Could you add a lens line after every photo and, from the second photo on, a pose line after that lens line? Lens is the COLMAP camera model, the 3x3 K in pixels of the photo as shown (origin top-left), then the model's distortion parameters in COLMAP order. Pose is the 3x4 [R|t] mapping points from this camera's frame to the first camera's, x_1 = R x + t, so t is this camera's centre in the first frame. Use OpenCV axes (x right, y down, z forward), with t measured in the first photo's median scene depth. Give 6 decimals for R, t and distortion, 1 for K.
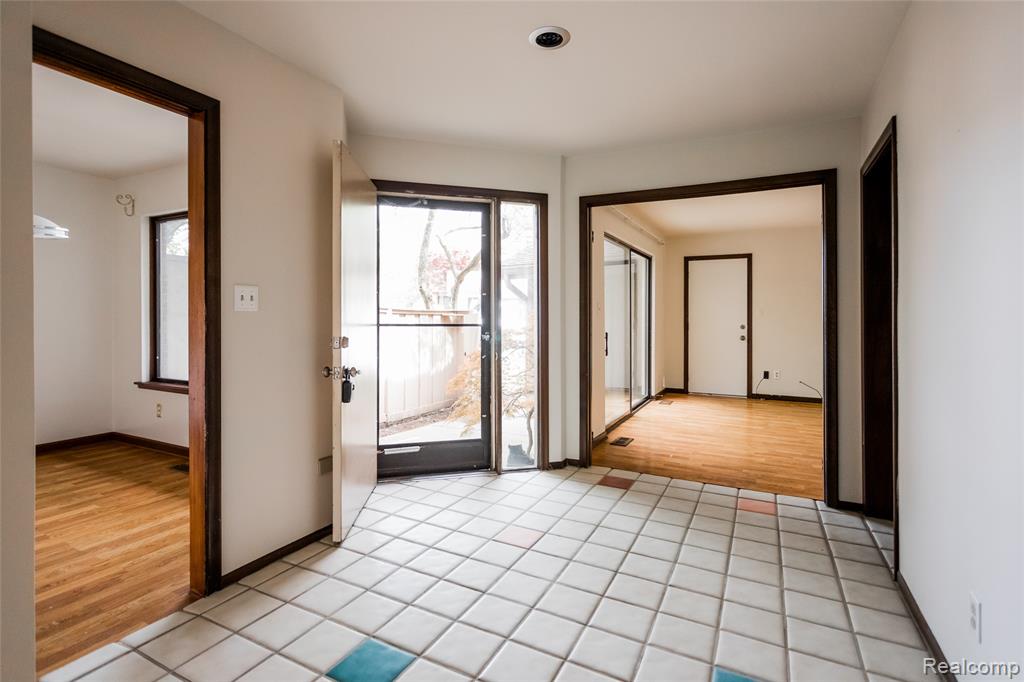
lens RADIAL K [[485.6, 0, 508.0], [0, 485.6, 320.3], [0, 0, 1]] dist [0.003256, 0.000641]
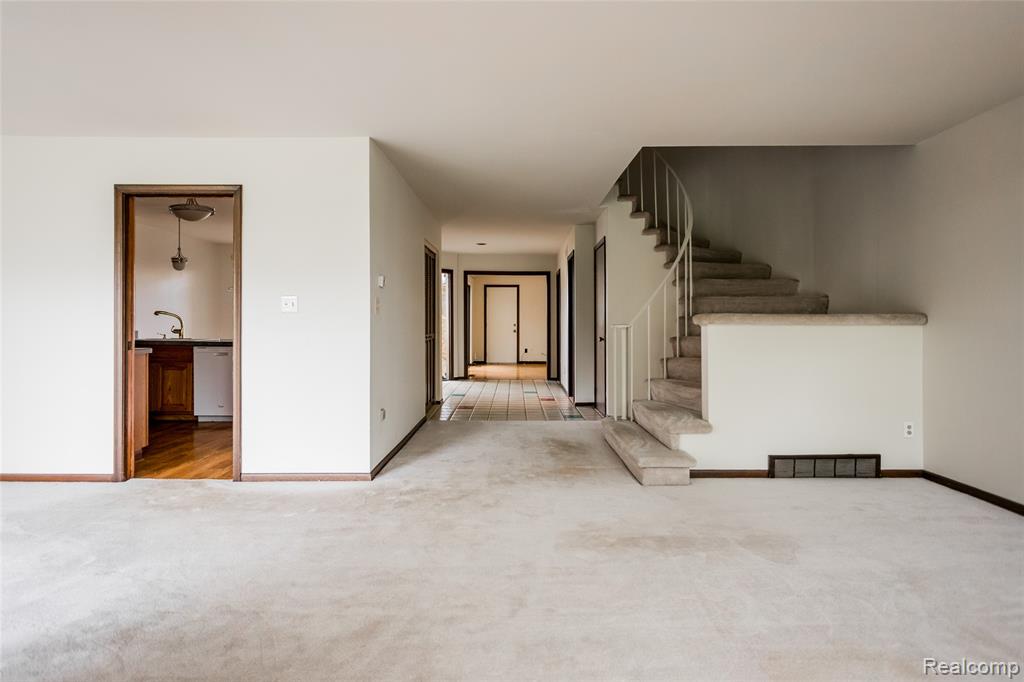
lens RADIAL K [[587.9, 0, 510.7], [0, 587.9, 320.5], [0, 0, 1]] dist [-0.007518, -0.001160]
pose [[0.886342, 0.000284, 0.463032, -1.045856], [0.002651, 0.999980, -0.005689, 0.017771], [-0.463024, 0.006270, 0.886323, -1.797508]]
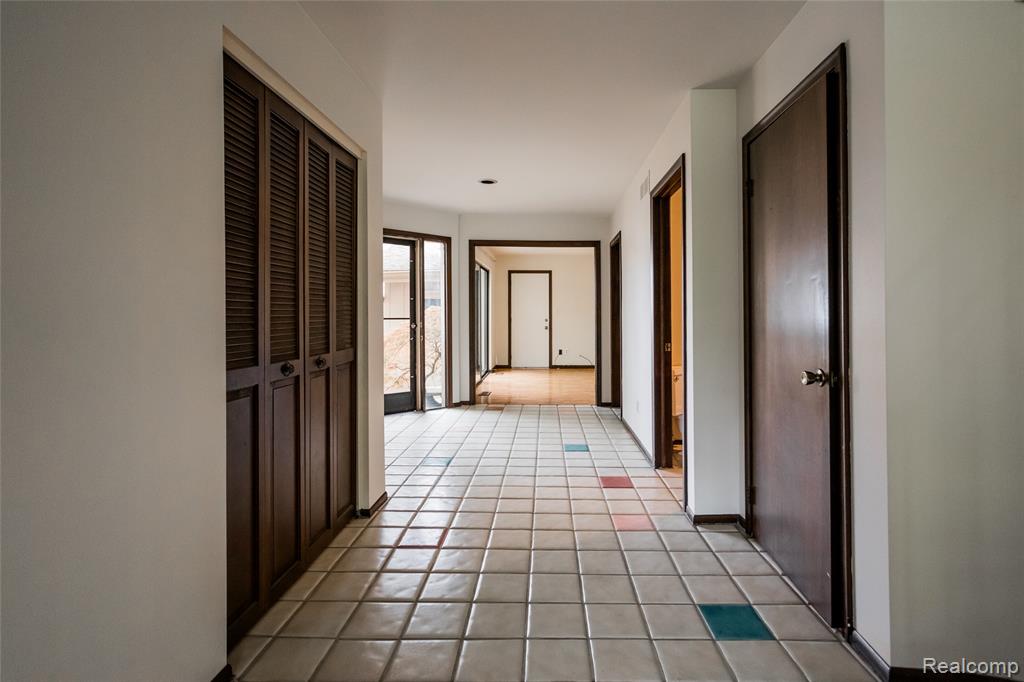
lens RADIAL K [[490.0, 0, 538.2], [0, 490.0, 312.5], [0, 0, 1]] dist [0.003386, 0.000491]
pose [[0.890660, 0.000581, 0.454670, -0.400362], [0.003505, 0.999961, -0.008143, 0.004523], [-0.454657, 0.008847, 0.890623, -0.580441]]
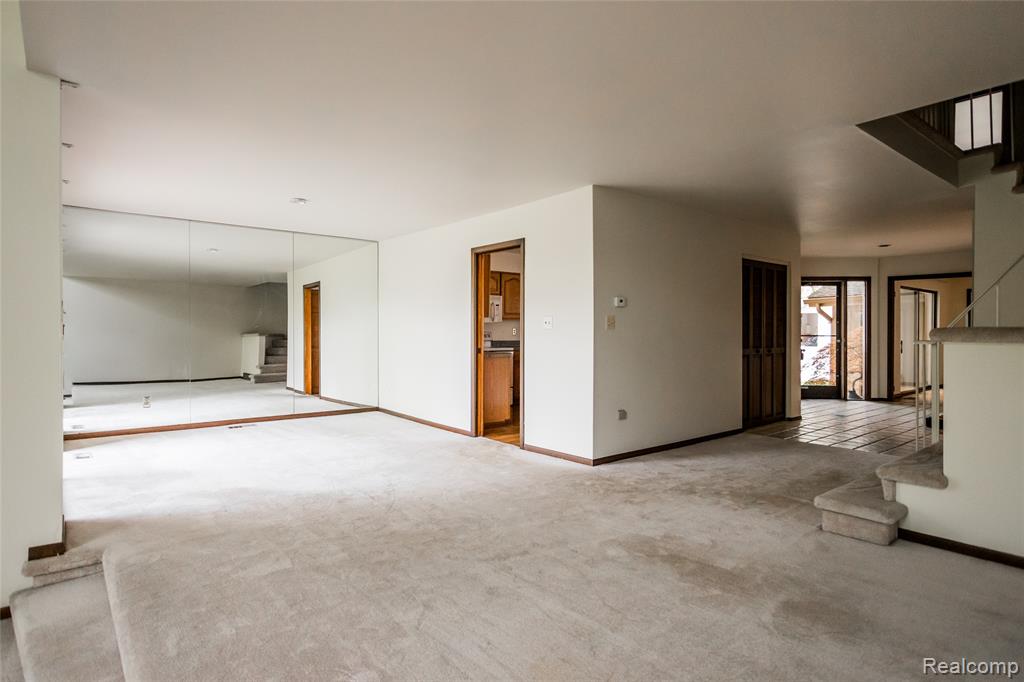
lens RADIAL K [[550.9, 0, 512.0], [0, 550.9, 341.0], [0, 0, 1]] dist [-0.001130, 0.000430]
pose [[0.919832, 0.005024, -0.392280, -0.434268], [-0.001558, 0.999957, 0.009153, 0.012540], [0.392309, -0.007808, 0.919800, -1.934446]]
